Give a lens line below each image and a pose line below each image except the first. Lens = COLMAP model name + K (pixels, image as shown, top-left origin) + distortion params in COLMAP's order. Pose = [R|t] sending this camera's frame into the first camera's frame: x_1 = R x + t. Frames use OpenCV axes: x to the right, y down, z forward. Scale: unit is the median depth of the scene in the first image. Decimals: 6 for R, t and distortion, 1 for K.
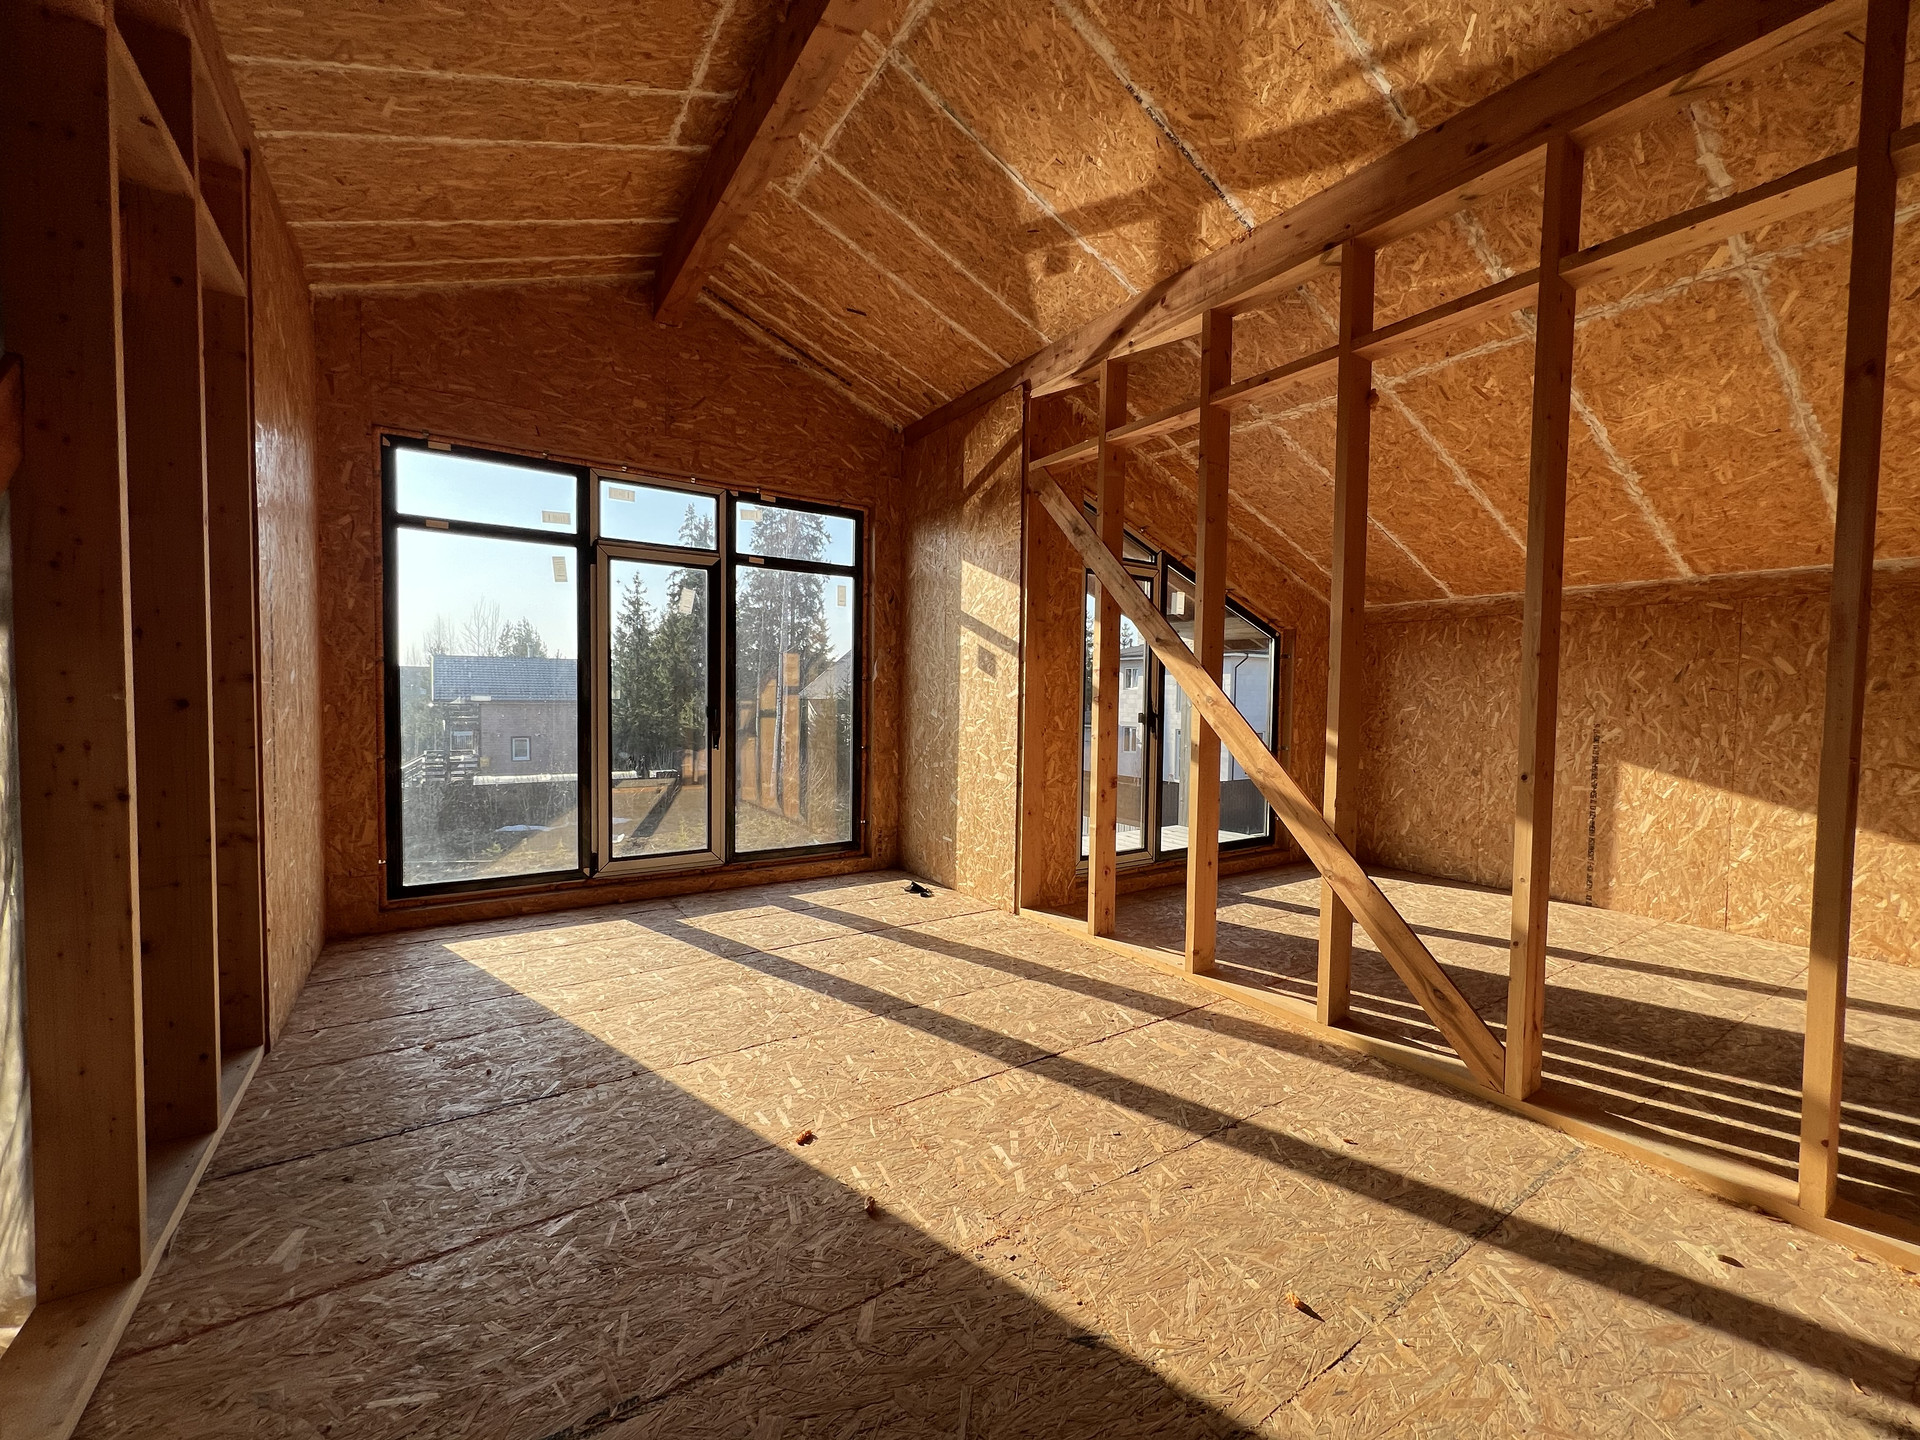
lens RADIAL K [[760.7, 0, 962.4], [0, 760.7, 712.5], [0, 0, 1]] dist [0.000856, 0.000715]
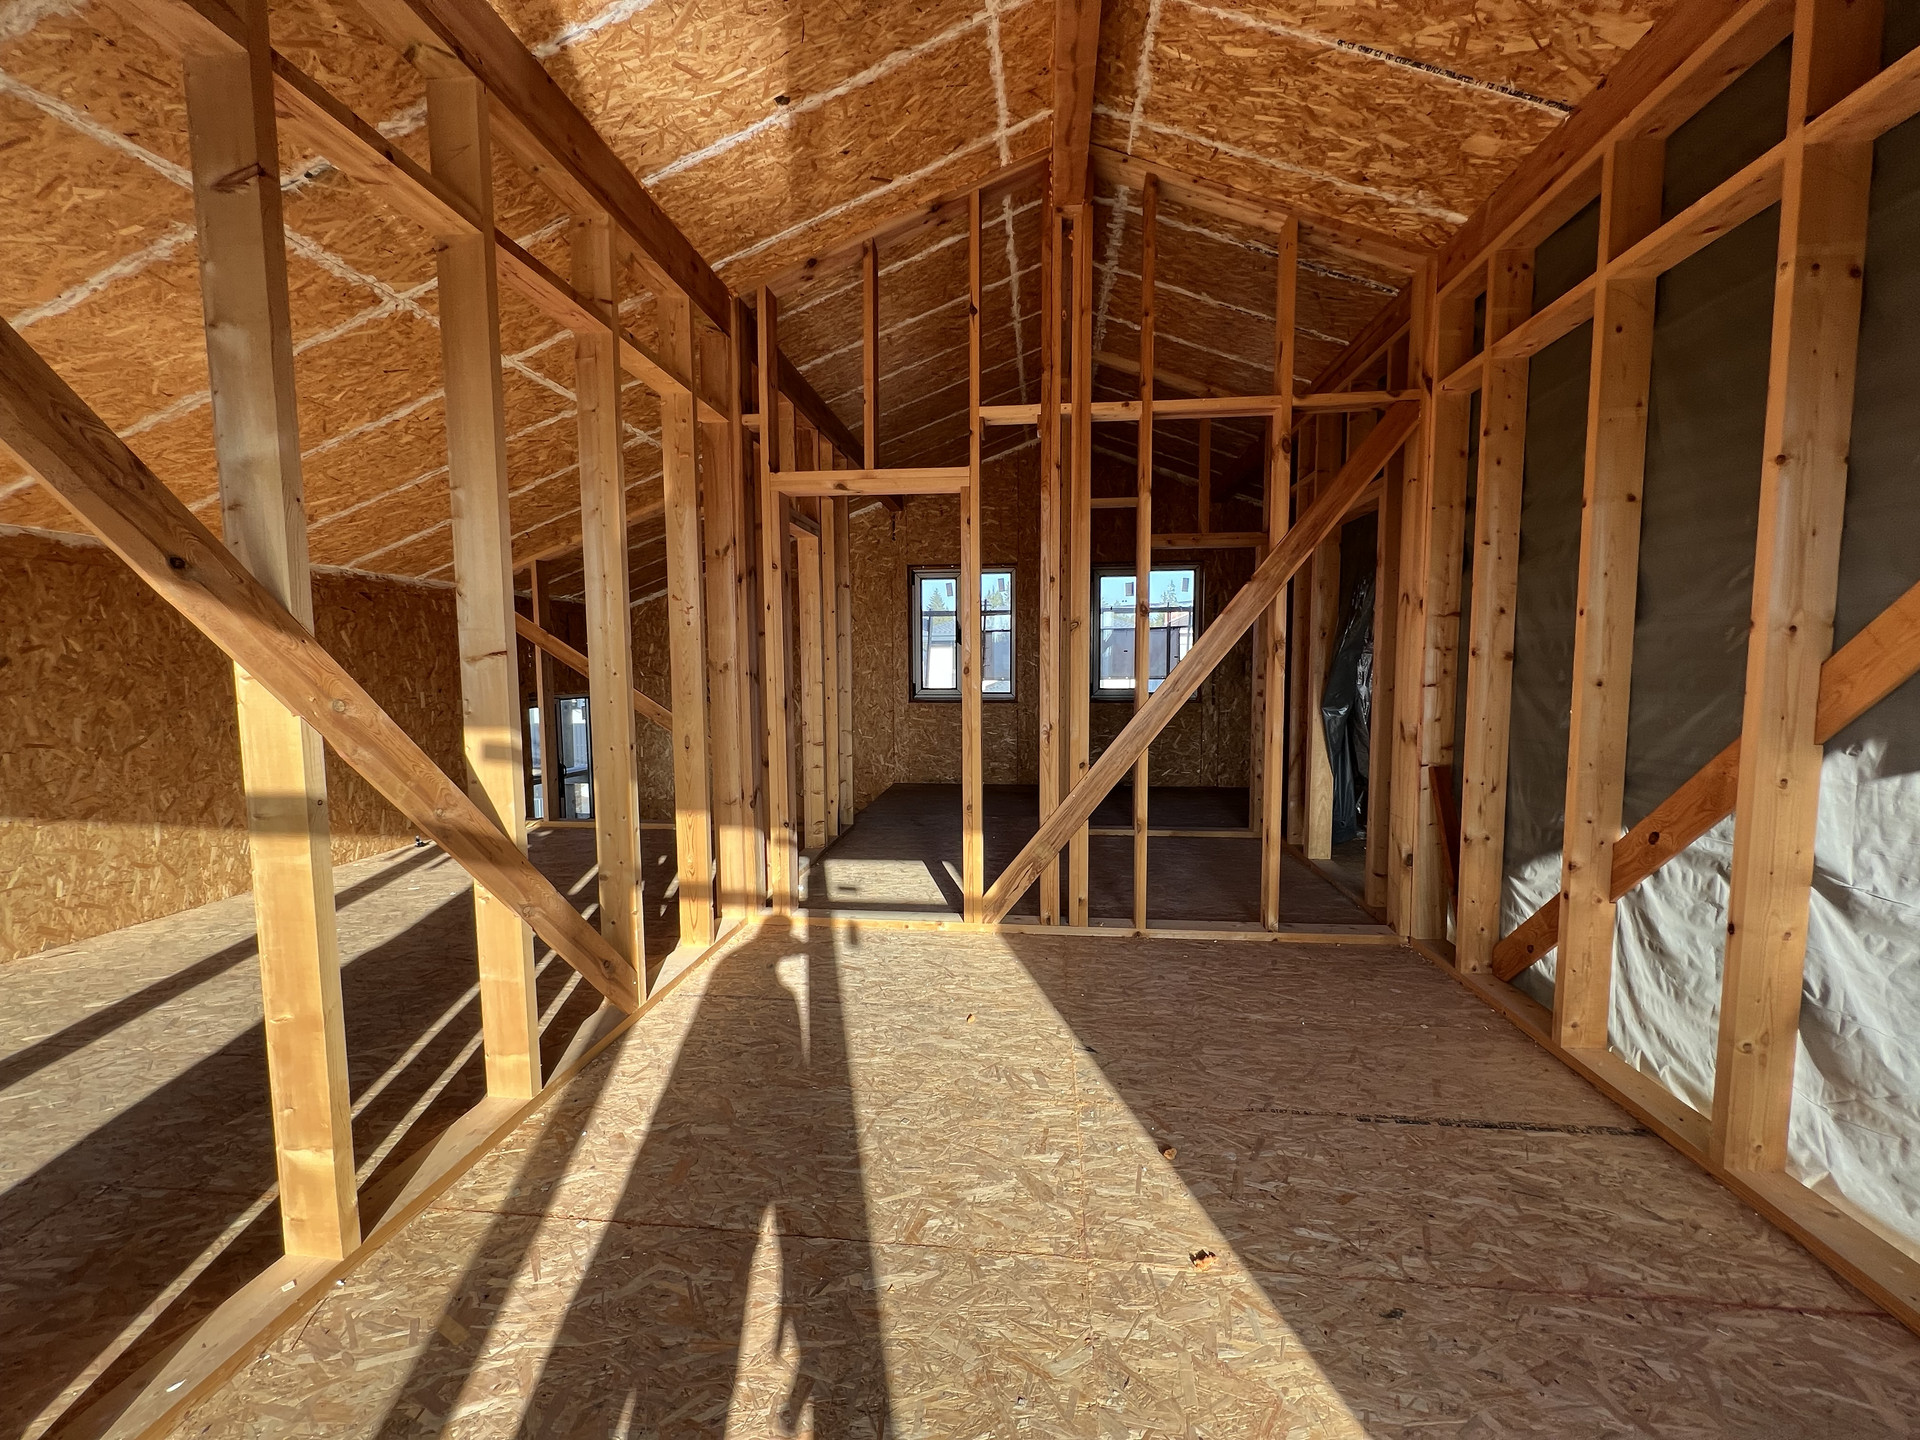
lens RADIAL K [[760.7, 0, 960.1], [0, 760.7, 724.4], [0, 0, 1]] dist [0.000856, 0.000715]
pose [[-0.768122, -0.062588, 0.637238, -0.264112], [0.011091, 0.993761, 0.110974, -0.048241], [-0.640208, 0.092309, -0.762635, 0.962198]]
